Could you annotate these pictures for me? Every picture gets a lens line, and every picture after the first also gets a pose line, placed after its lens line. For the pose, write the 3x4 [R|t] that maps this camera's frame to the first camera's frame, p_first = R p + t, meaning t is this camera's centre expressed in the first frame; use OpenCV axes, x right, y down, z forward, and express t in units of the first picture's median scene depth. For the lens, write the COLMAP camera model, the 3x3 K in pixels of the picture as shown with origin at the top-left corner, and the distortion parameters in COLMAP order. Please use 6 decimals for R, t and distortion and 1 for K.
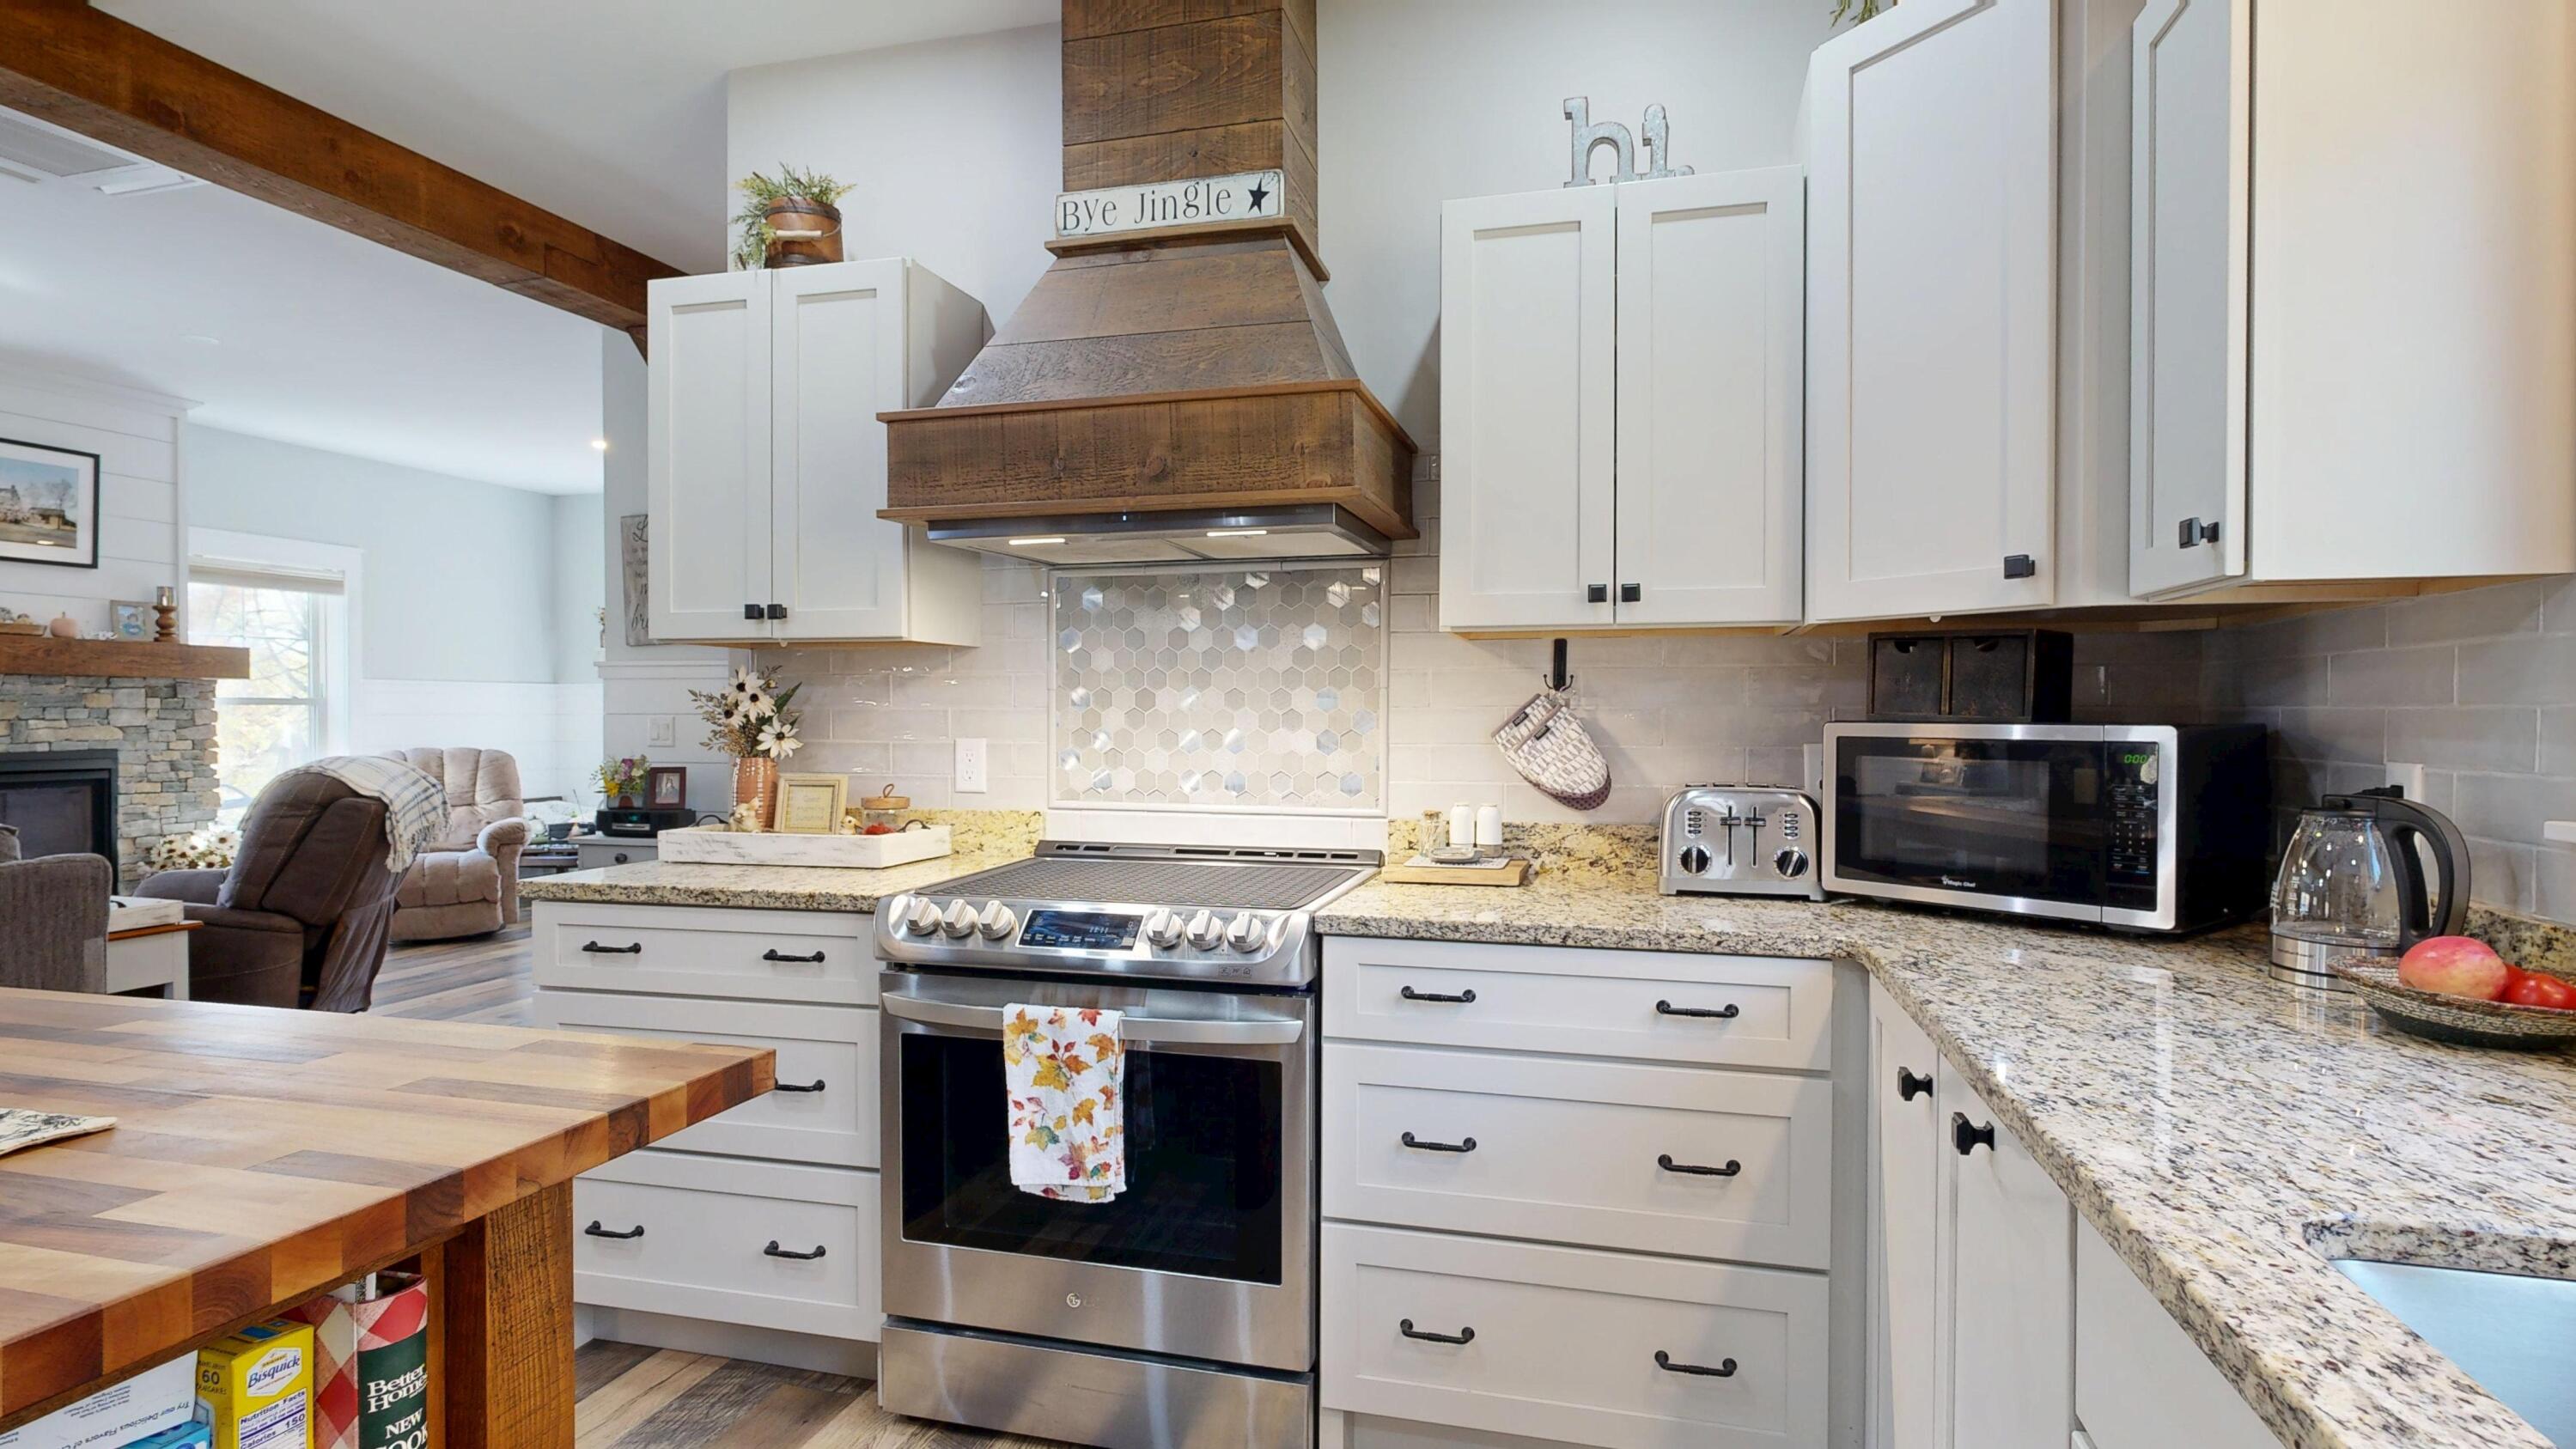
lens RADIAL K [[1315.9, 0, 1287.7], [0, 1315.9, 729.6], [0, 0, 1]] dist [0.000776, -0.005538]
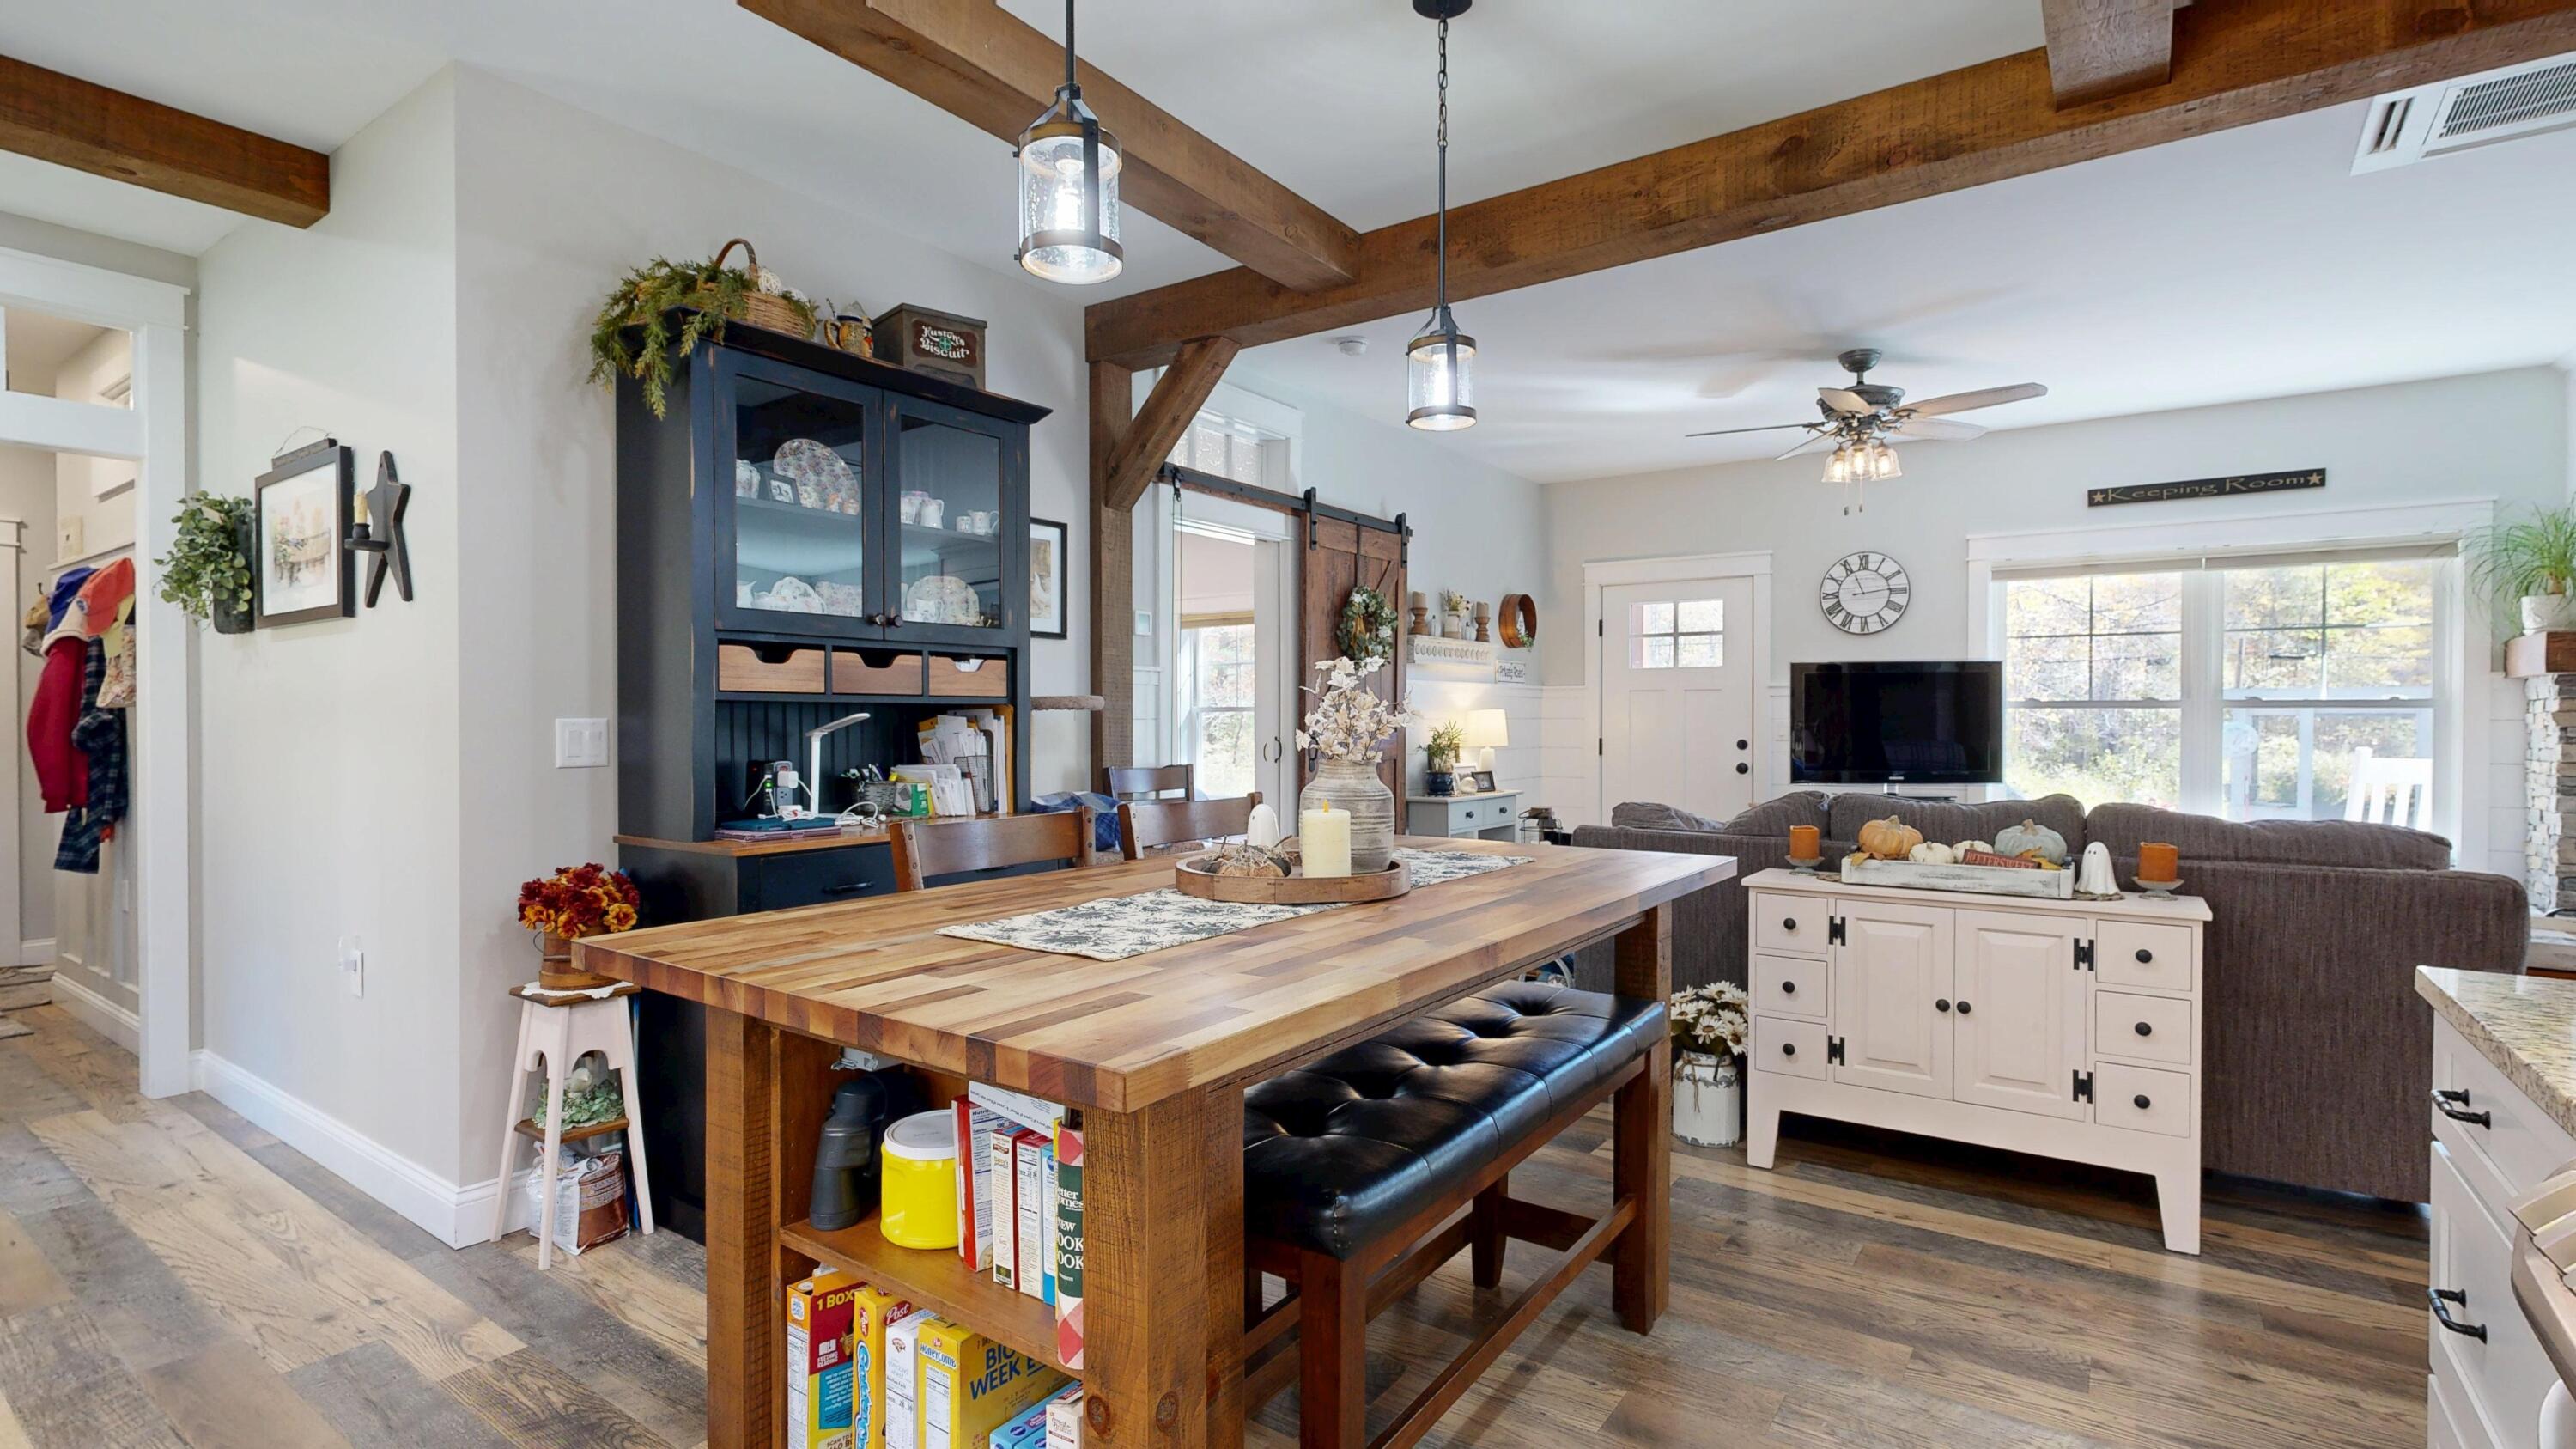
lens RADIAL K [[1200.4, 0, 1281.9], [0, 1200.4, 727.5], [0, 0, 1]] dist [-0.000314, 0.000126]
pose [[-0.347463, 0.007089, -0.937667, 0.183413], [-0.011820, 0.999859, 0.011939, -0.006581], [0.937619, 0.015231, -0.347330, 0.651186]]
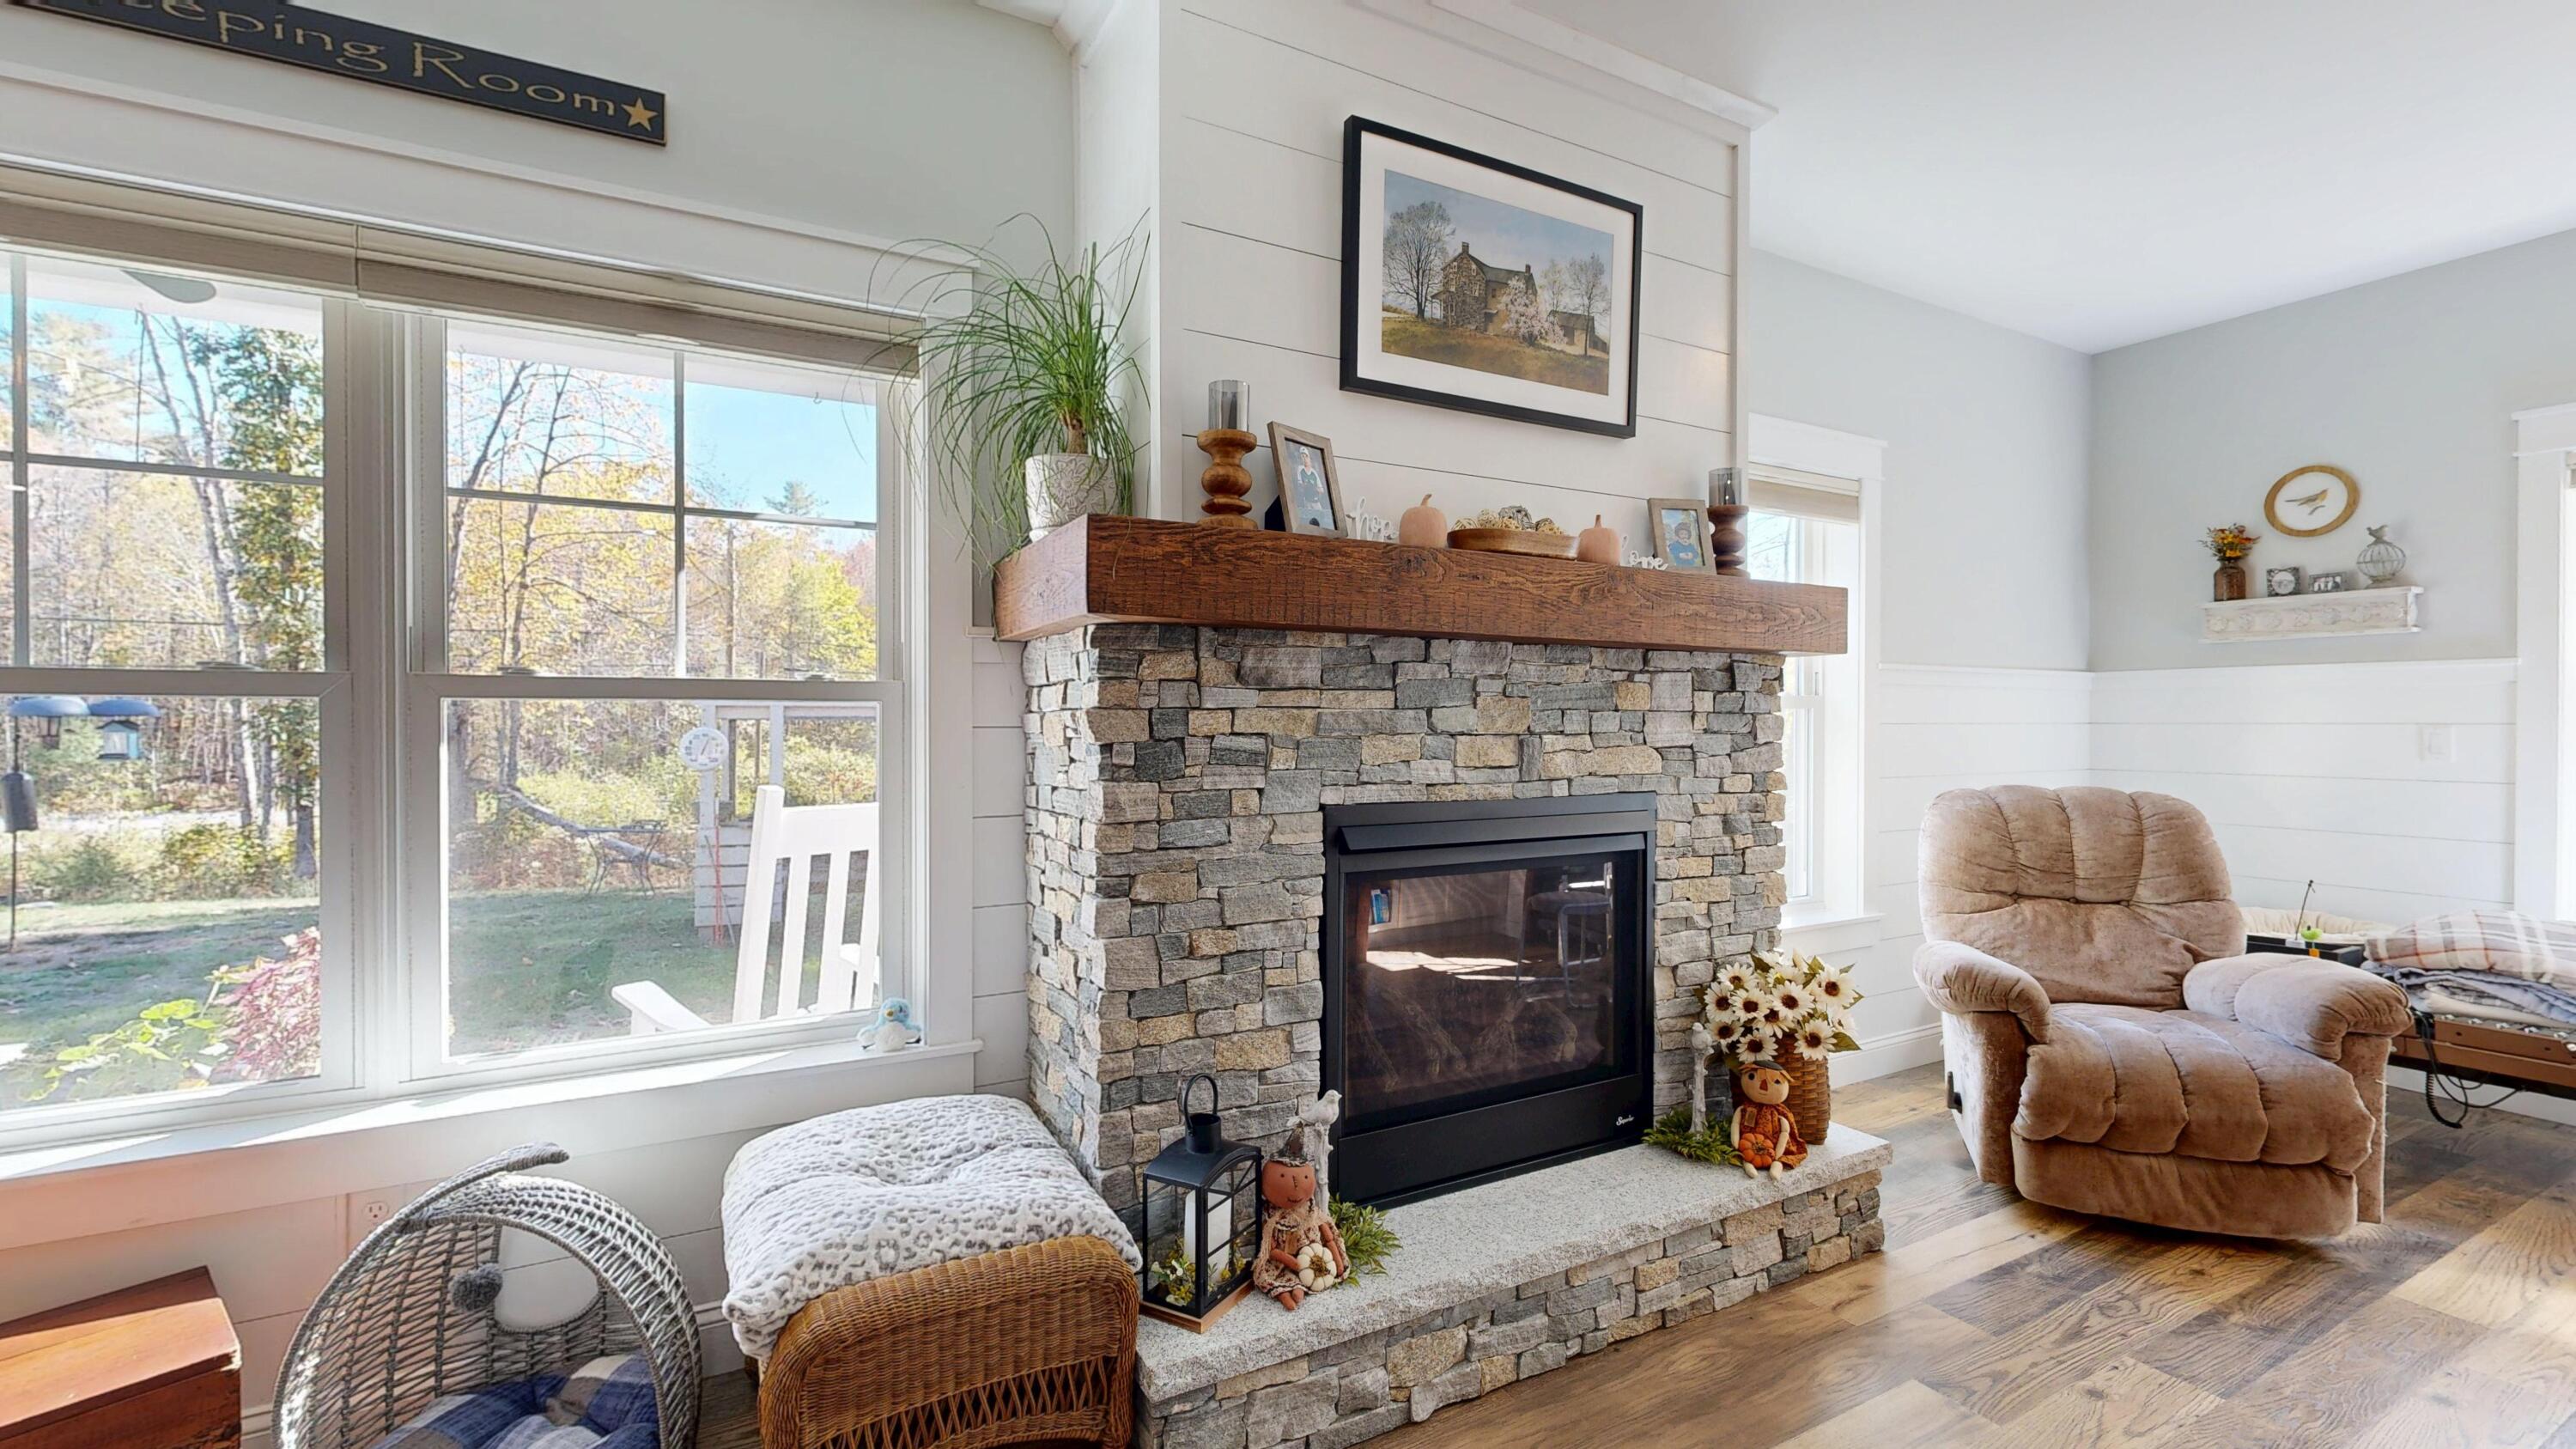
lens RADIAL K [[1068.8, 0, 1291.6], [0, 1068.8, 727.9], [0, 0, 1]] dist [-0.000343, -0.000081]
pose [[0.691501, 0.004180, -0.722364, -1.645217], [-0.007347, 0.999972, -0.001247, -0.019625], [0.722338, 0.006169, 0.691512, 1.456382]]
